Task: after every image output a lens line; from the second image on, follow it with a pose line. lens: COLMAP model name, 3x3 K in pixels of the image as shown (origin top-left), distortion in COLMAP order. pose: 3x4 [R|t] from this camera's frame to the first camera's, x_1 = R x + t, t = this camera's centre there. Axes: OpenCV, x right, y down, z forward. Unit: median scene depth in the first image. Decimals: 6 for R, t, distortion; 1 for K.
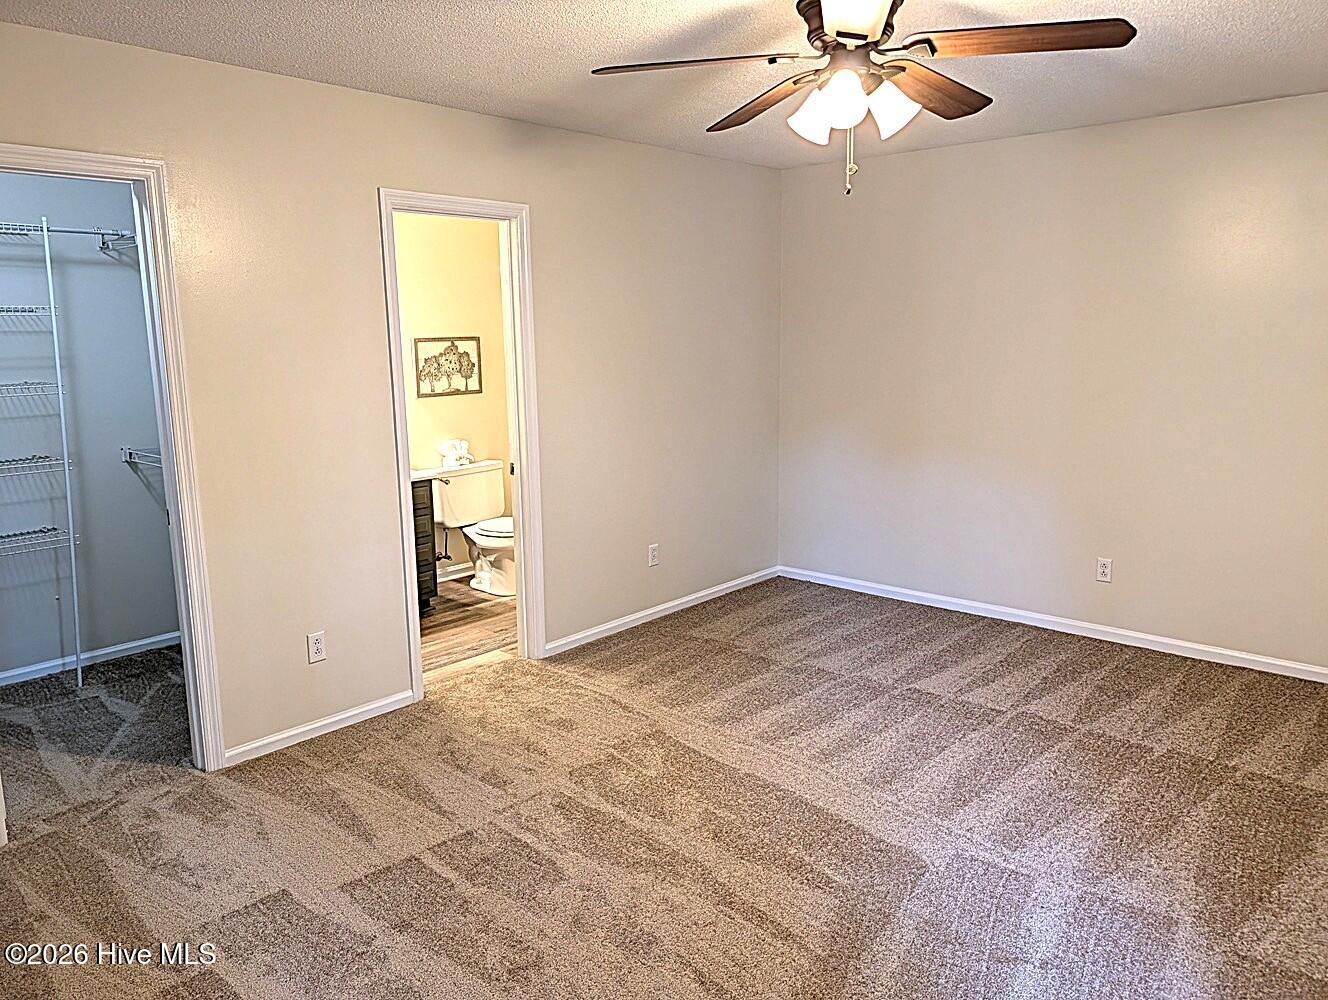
lens RADIAL K [[956.7, 0, 671.3], [0, 956.7, 498.9], [0, 0, 1]] dist [0.012376, 0.000523]
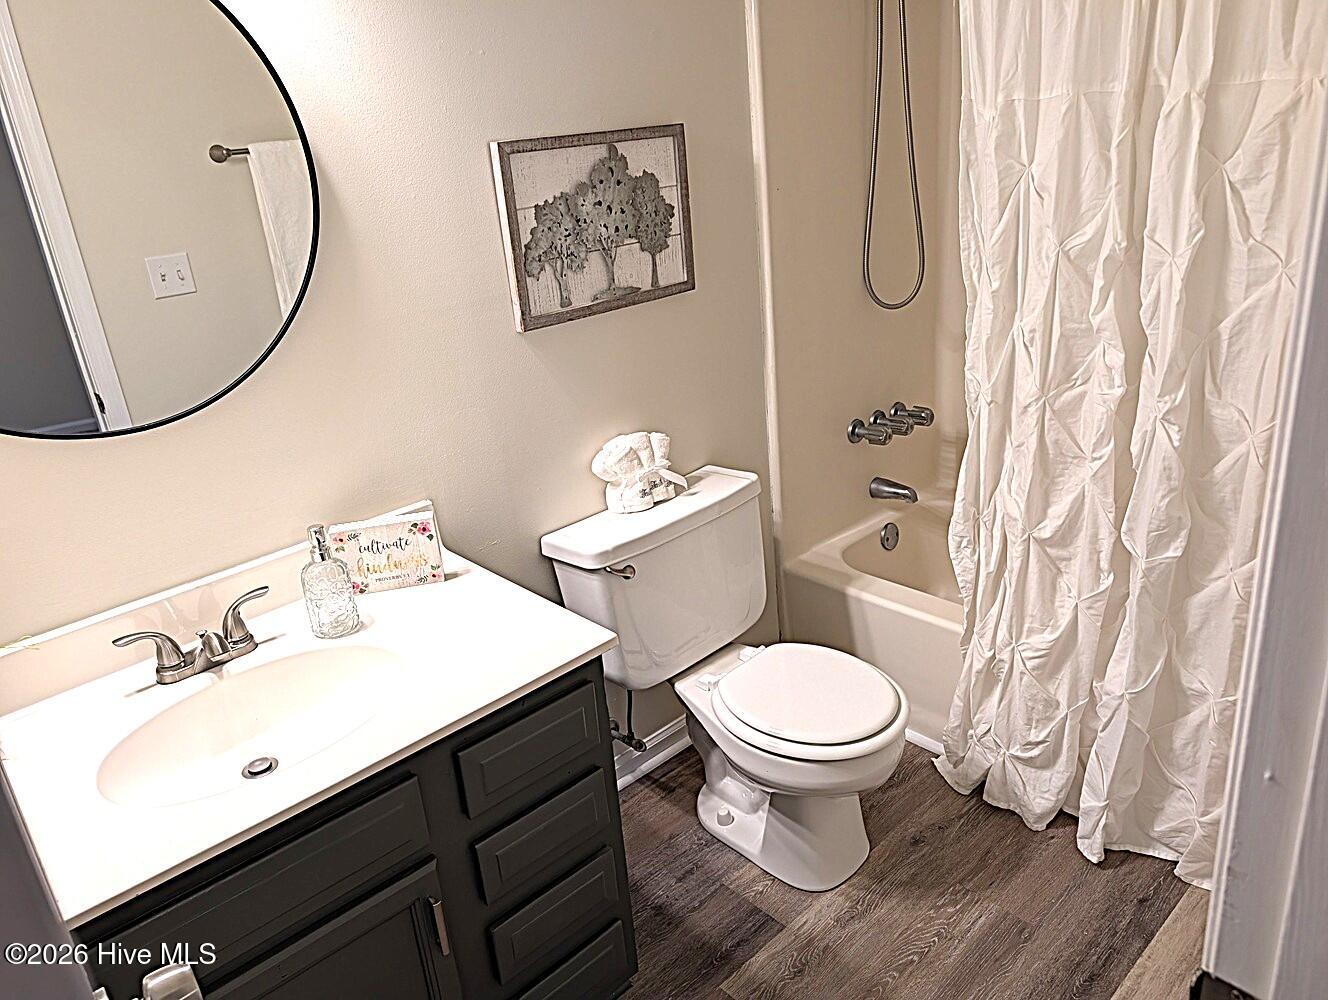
lens RADIAL K [[956.7, 0, 662.5], [0, 956.7, 505.5], [0, 0, 1]] dist [0.012376, 0.000523]
pose [[0.992536, -0.031465, -0.117825, -0.175277], [0.054916, 0.977961, 0.201436, -0.107760], [0.108890, -0.206403, 0.972389, 0.651862]]
